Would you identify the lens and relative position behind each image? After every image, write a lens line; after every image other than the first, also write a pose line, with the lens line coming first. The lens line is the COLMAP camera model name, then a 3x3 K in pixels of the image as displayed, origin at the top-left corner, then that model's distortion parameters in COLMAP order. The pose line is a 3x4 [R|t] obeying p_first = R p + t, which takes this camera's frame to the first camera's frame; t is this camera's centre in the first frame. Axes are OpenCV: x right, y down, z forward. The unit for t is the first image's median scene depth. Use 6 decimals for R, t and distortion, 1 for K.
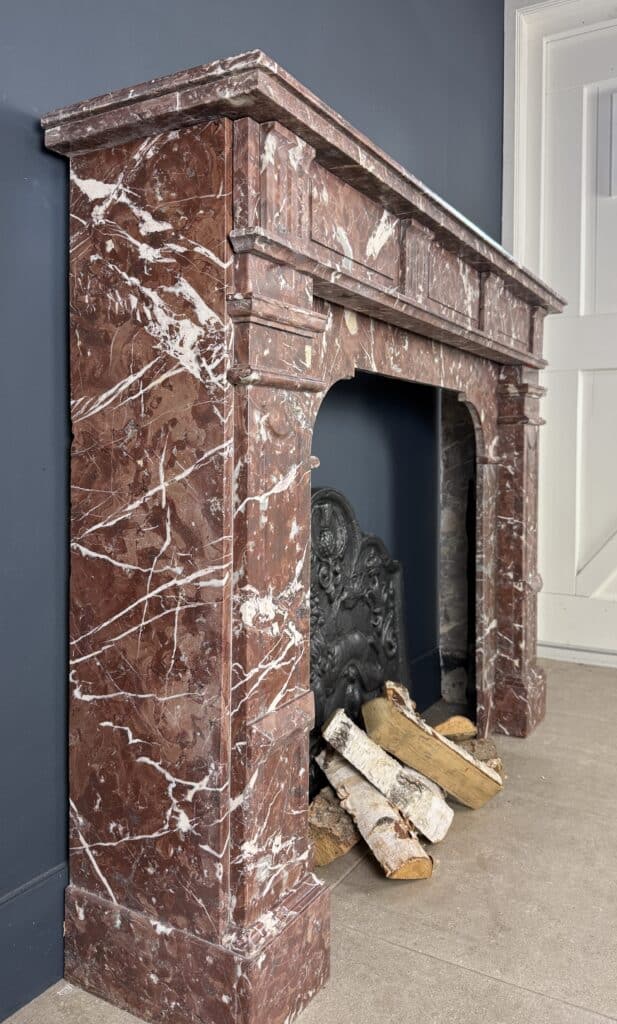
lens RADIAL K [[776.2, 0, 300.1], [0, 776.2, 482.4], [0, 0, 1]] dist [0.155262, -0.321969]
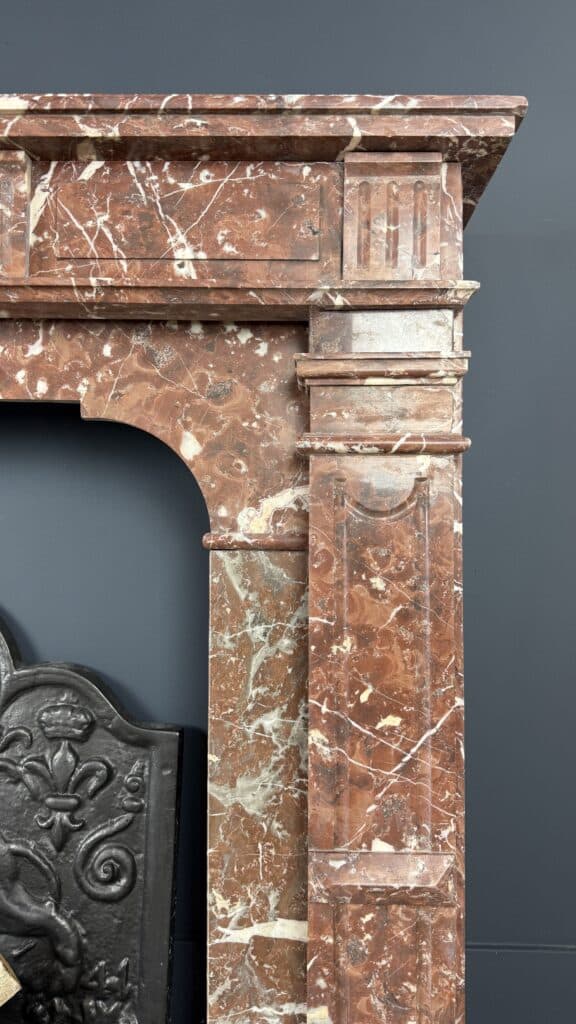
lens RADIAL K [[725.4, 0, 286.5], [0, 725.4, 517.0], [0, 0, 1]] dist [0.111855, -0.221873]
pose [[0.485193, -0.022085, -0.874128, 0.737785], [-0.039968, 0.998076, -0.047401, -0.028534], [0.873493, 0.057936, 0.483377, 0.981321]]
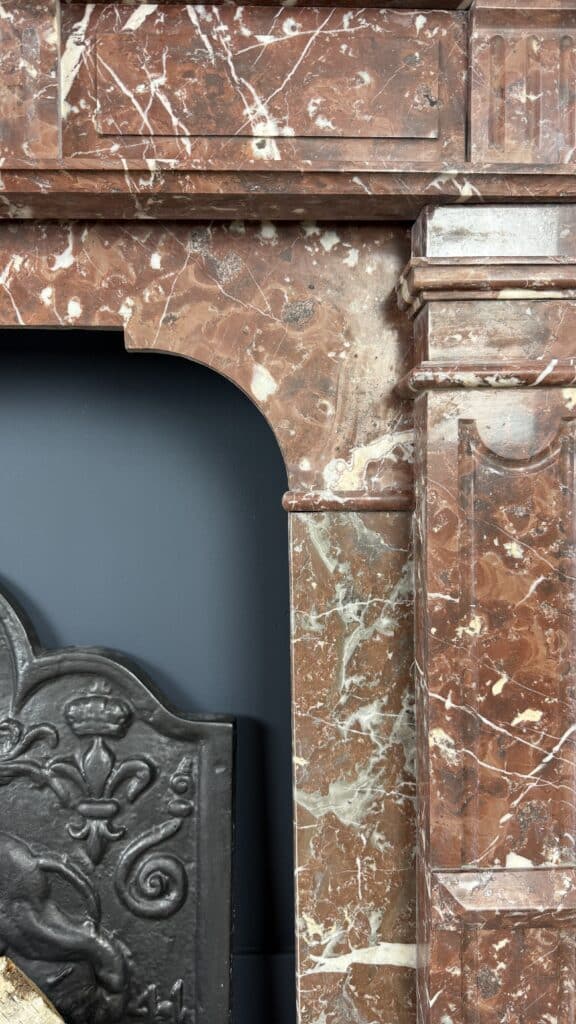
lens RADIAL K [[745.8, 0, 281.3], [0, 745.8, 524.8], [0, 0, 1]] dist [0.055981, -0.104815]
pose [[0.530786, 0.028496, -0.847027, 0.625244], [-0.020762, 0.999572, 0.020617, -0.028895], [0.847252, 0.006642, 0.531150, 0.953223]]
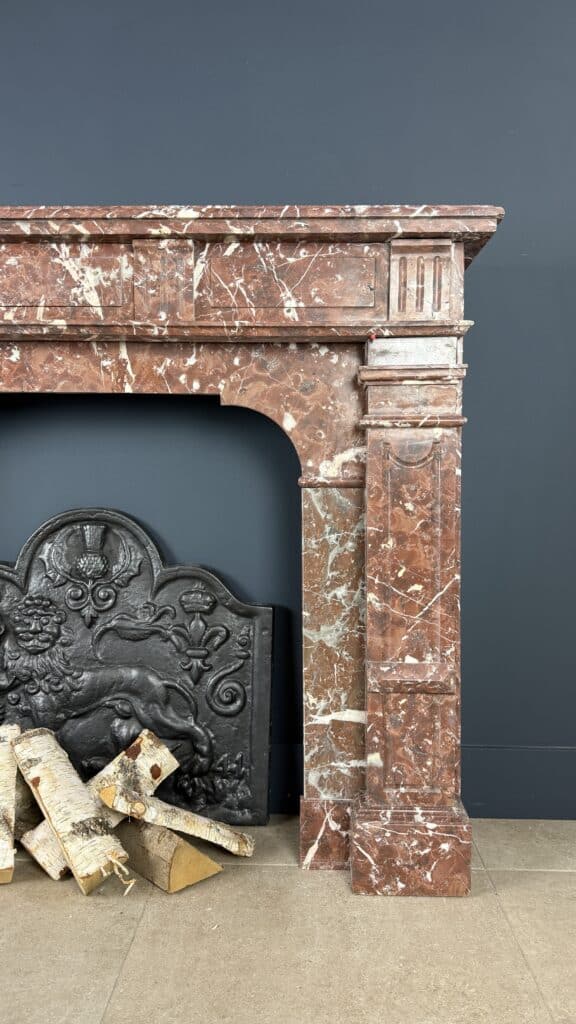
lens RADIAL K [[716.7, 0, 287.0], [0, 716.7, 516.6], [0, 0, 1]] dist [0.193203, -0.458350]
pose [[0.483649, 0.043616, -0.874174, 0.959007], [-0.031852, 0.998973, 0.032221, -0.020413], [0.874682, 0.012260, 0.484542, 0.781224]]
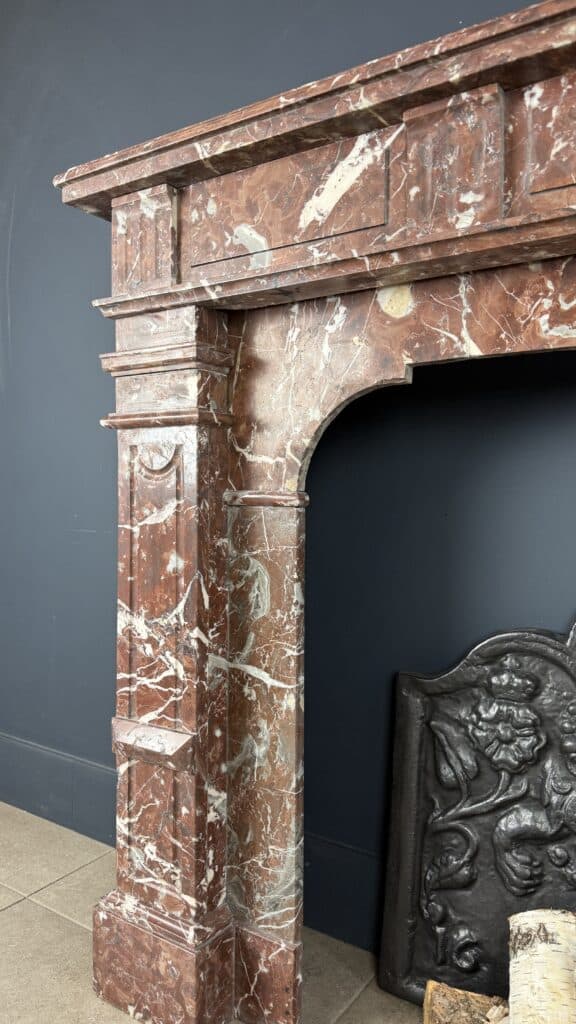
lens RADIAL K [[725.4, 0, 286.5], [0, 725.4, 517.0], [0, 0, 1]] dist [0.111855, -0.221873]
pose [[-0.067043, 0.026777, -0.997391, 0.573310], [-0.044118, 0.998583, 0.029774, -0.020863], [0.996774, 0.045999, -0.065767, 0.744363]]
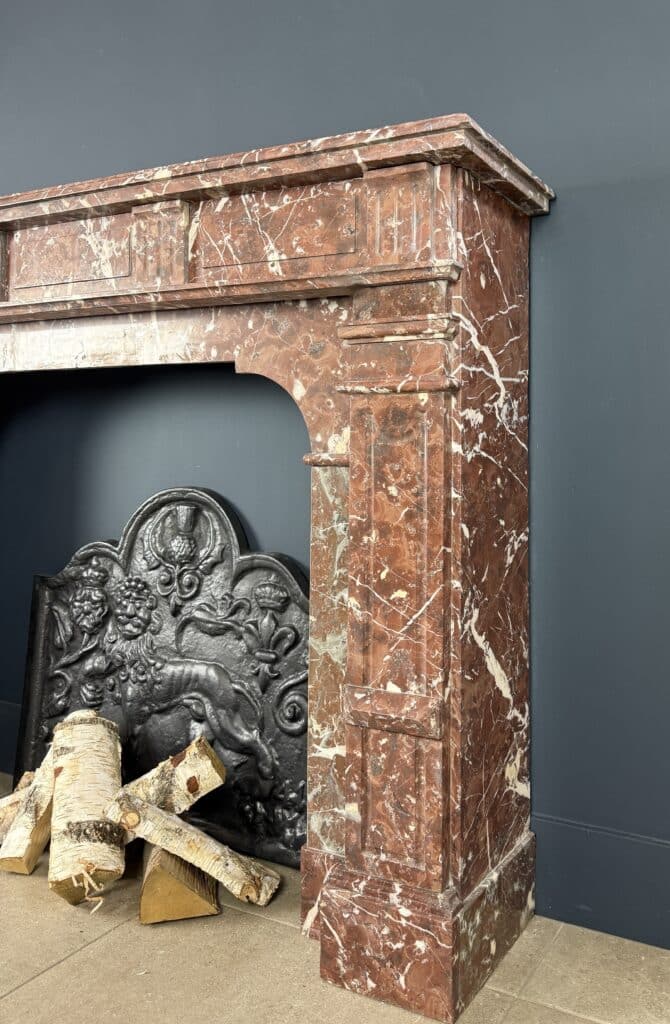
lens RADIAL K [[833.5, 0, 444.5], [0, 833.5, 438.0], [0, 0, 1]] dist [0.169097, -0.375044]
pose [[0.074455, -0.028509, -0.996817, 1.062556], [-0.045577, 0.998449, -0.031960, -0.034342], [0.996182, 0.047811, 0.073040, 1.242468]]
